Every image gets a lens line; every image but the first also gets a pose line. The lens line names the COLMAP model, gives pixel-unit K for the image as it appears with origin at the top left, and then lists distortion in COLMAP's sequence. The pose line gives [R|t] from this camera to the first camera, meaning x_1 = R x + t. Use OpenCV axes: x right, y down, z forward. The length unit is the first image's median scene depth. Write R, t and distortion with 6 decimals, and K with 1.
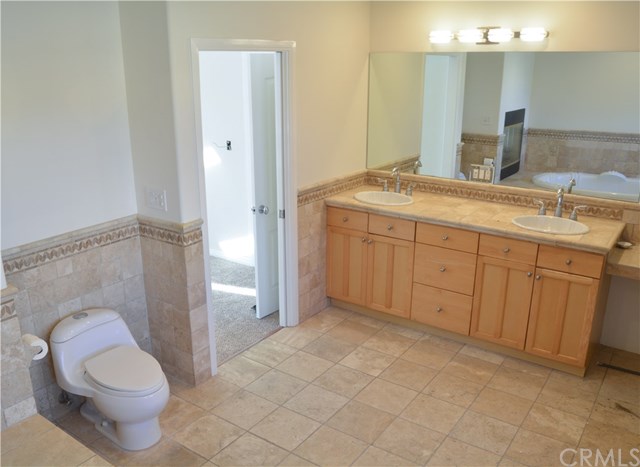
lens RADIAL K [[558.8, 0, 320.0], [0, 558.8, 233.5], [0, 0, 1]] dist [-0.006078, -0.002946]
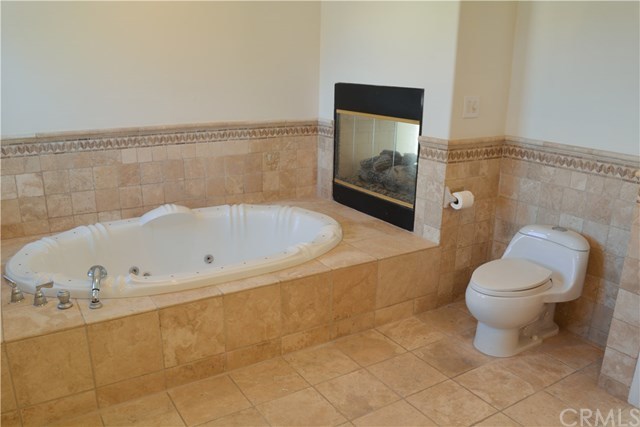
lens RADIAL K [[537.6, 0, 320.0], [0, 537.6, 213.5], [0, 0, 1]] dist [-0.004850, -0.004285]
pose [[-0.343348, 0.262886, -0.901667, 0.587237], [-0.310090, 0.874465, 0.373035, -0.104703], [0.886542, 0.407679, -0.218727, 0.829723]]
